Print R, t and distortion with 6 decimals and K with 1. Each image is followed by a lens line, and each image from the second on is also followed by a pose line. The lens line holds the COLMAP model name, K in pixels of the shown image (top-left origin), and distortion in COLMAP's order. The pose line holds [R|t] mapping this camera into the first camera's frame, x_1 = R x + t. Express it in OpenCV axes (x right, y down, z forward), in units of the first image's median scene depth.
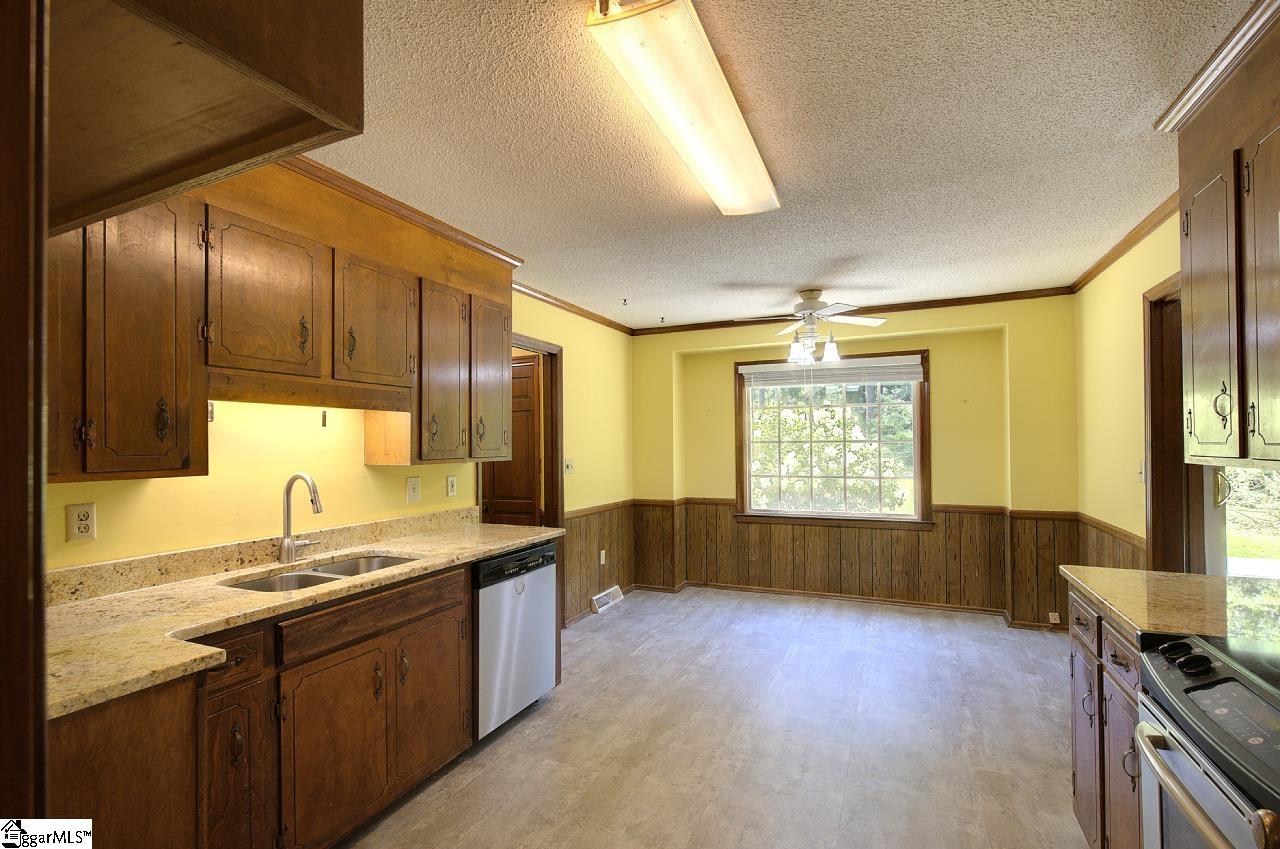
lens RADIAL K [[558.2, 0, 651.3], [0, 558.2, 435.4], [0, 0, 1]] dist [0.000047, 0.000075]
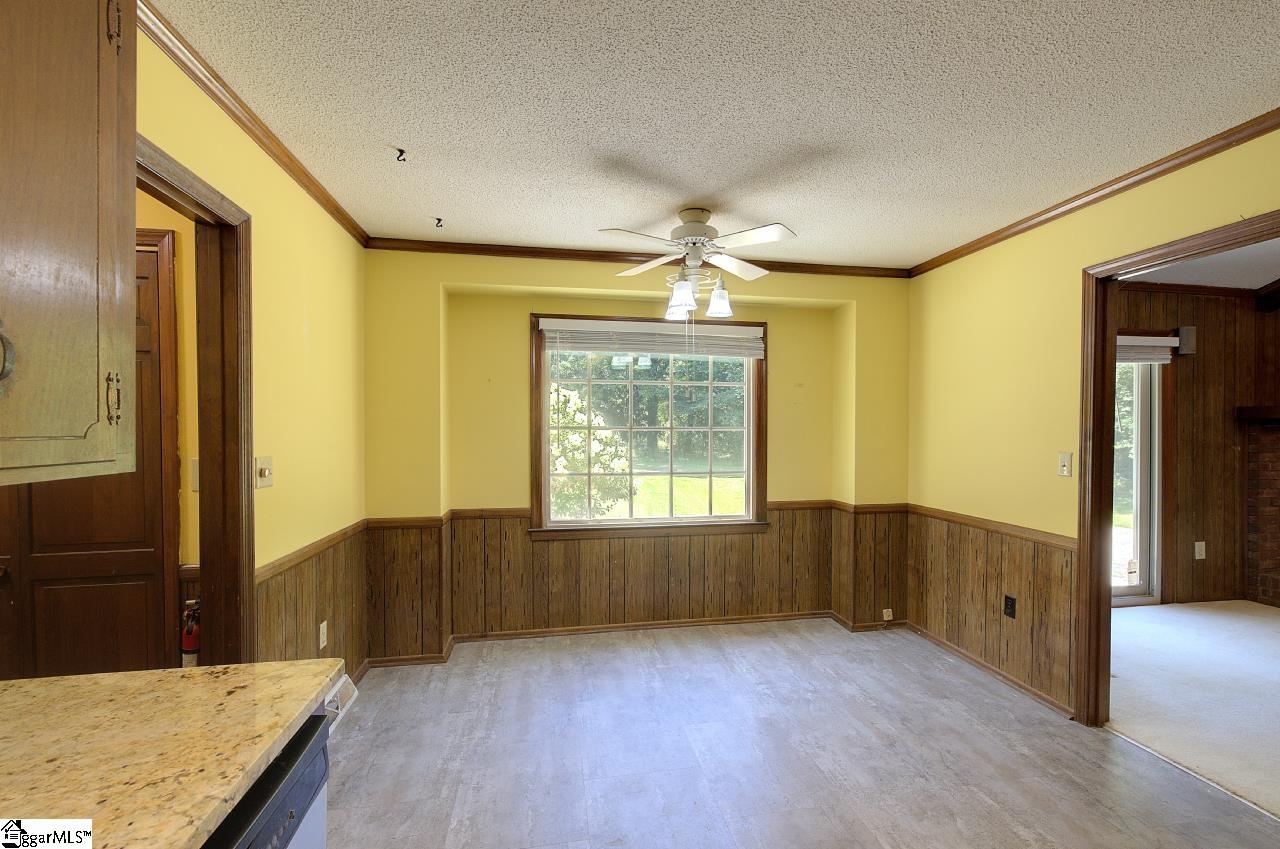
lens RADIAL K [[543.7, 0, 644.9], [0, 543.7, 436.4], [0, 0, 1]] dist [-0.000981, 0.000155]
pose [[0.831959, 0.003972, 0.554824, -0.125685], [-0.017787, 0.999651, 0.019515, 0.008743], [-0.554553, -0.026105, 0.831739, 0.405547]]
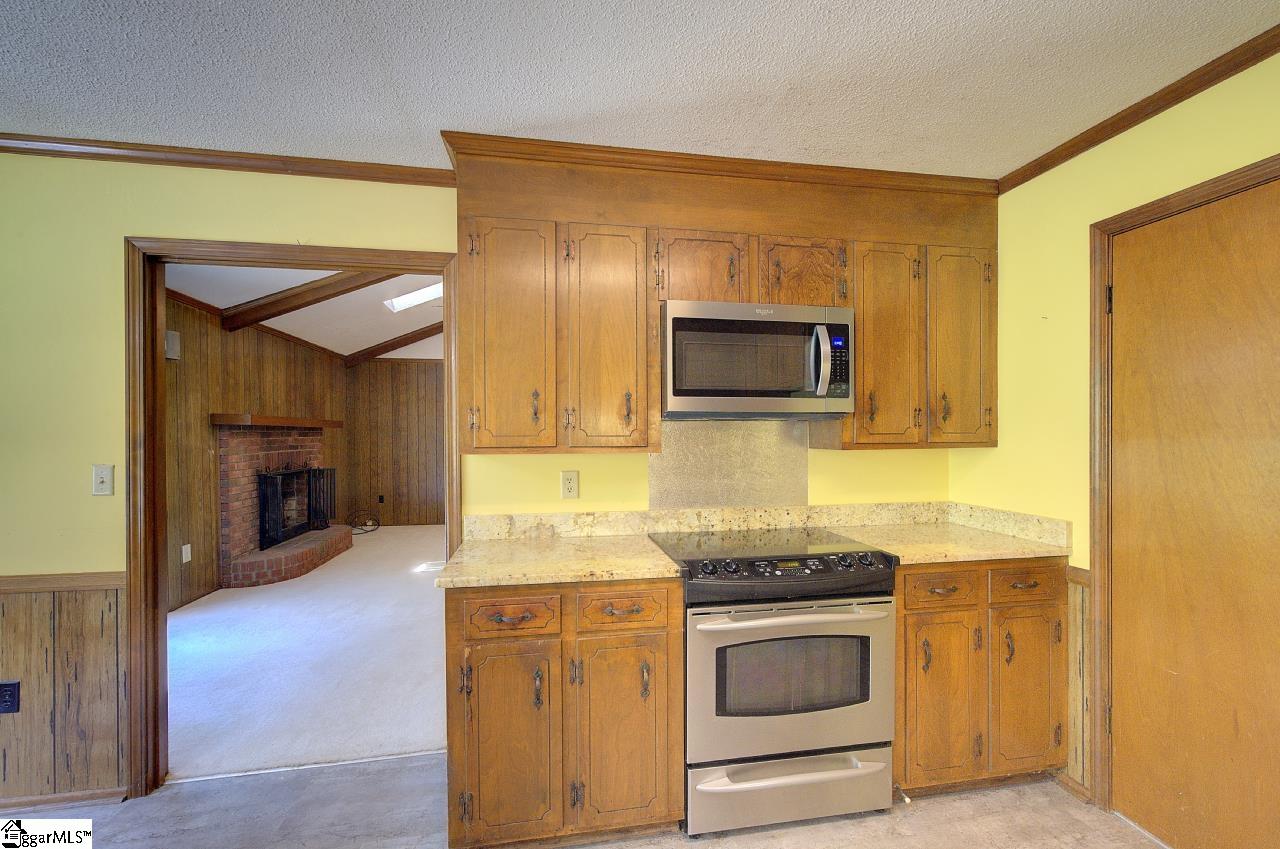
lens RADIAL K [[545.8, 0, 654.3], [0, 545.8, 435.7], [0, 0, 1]] dist [-0.000543, 0.000020]
pose [[-0.565375, 0.007983, 0.824796, -0.064636], [-0.001252, 0.999944, -0.010537, 0.009001], [-0.824833, -0.006990, -0.565333, 0.515591]]
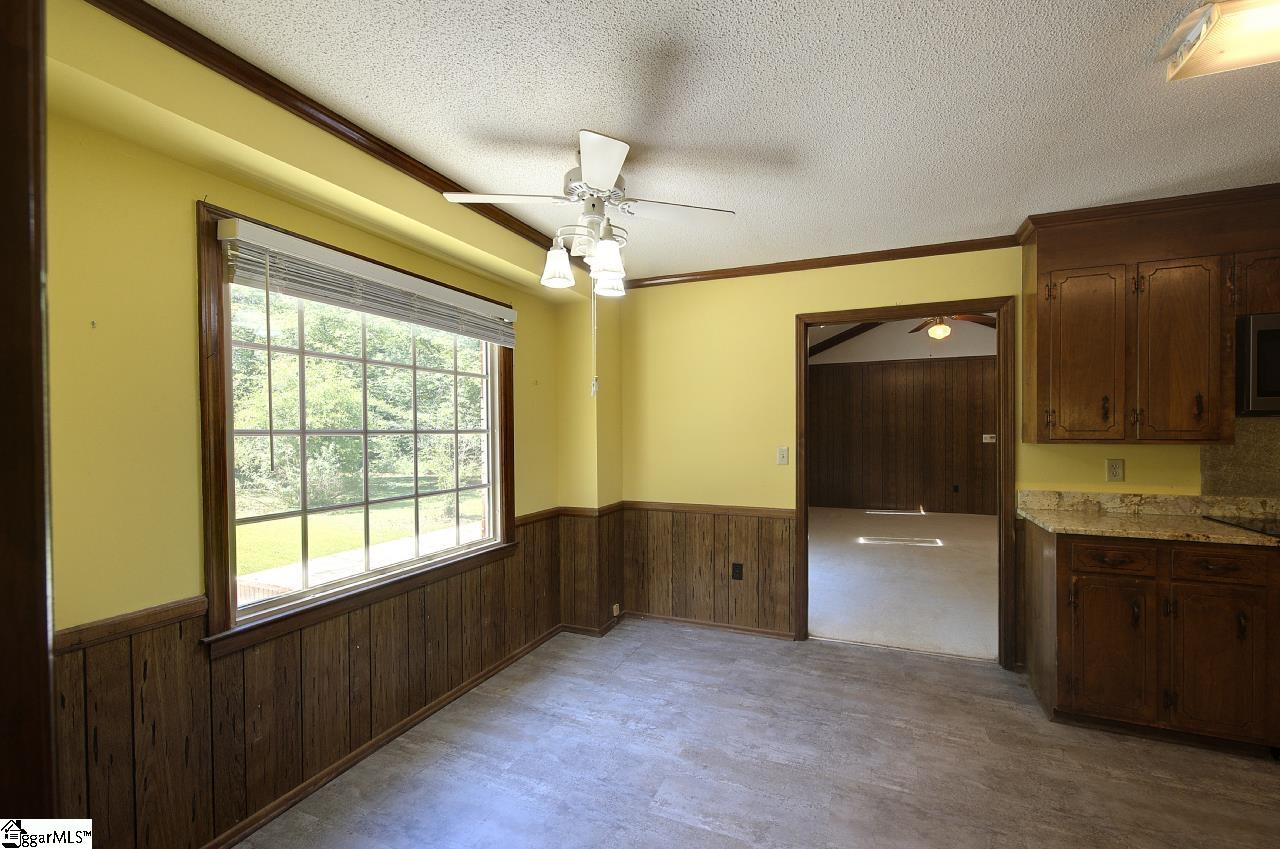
lens RADIAL K [[543.7, 0, 644.9], [0, 543.7, 436.4], [0, 0, 1]] dist [-0.000981, 0.000155]
pose [[-0.009924, -0.000565, 0.999951, -0.217920], [-0.007474, 0.999972, 0.000491, 0.014099], [-0.999923, -0.007469, -0.009928, 0.838773]]
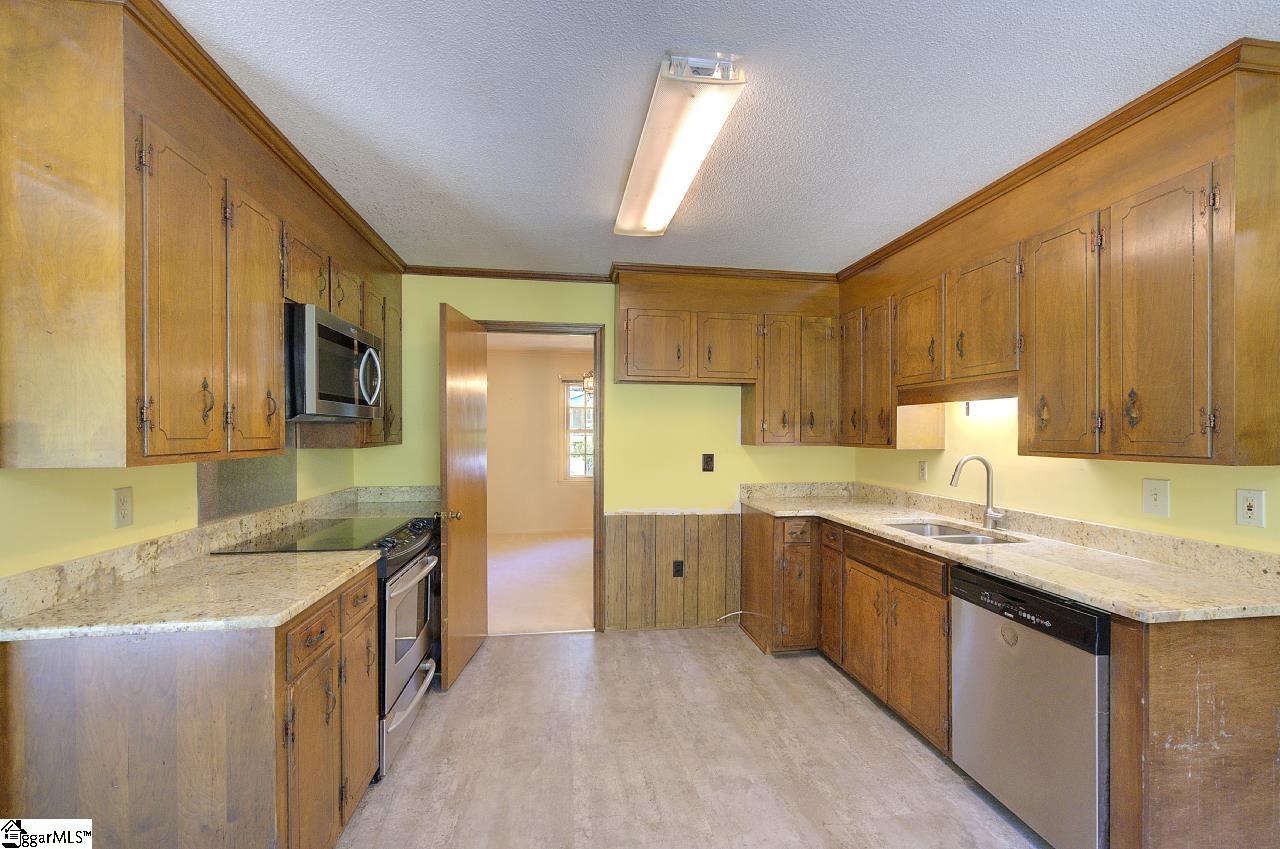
lens RADIAL K [[545.8, 0, 654.3], [0, 545.8, 435.7], [0, 0, 1]] dist [-0.000543, 0.000020]
pose [[-0.836565, 0.012940, -0.547714, 0.305012], [0.013893, 0.999901, 0.002403, 0.006094], [0.547691, -0.005599, -0.836662, 0.787381]]
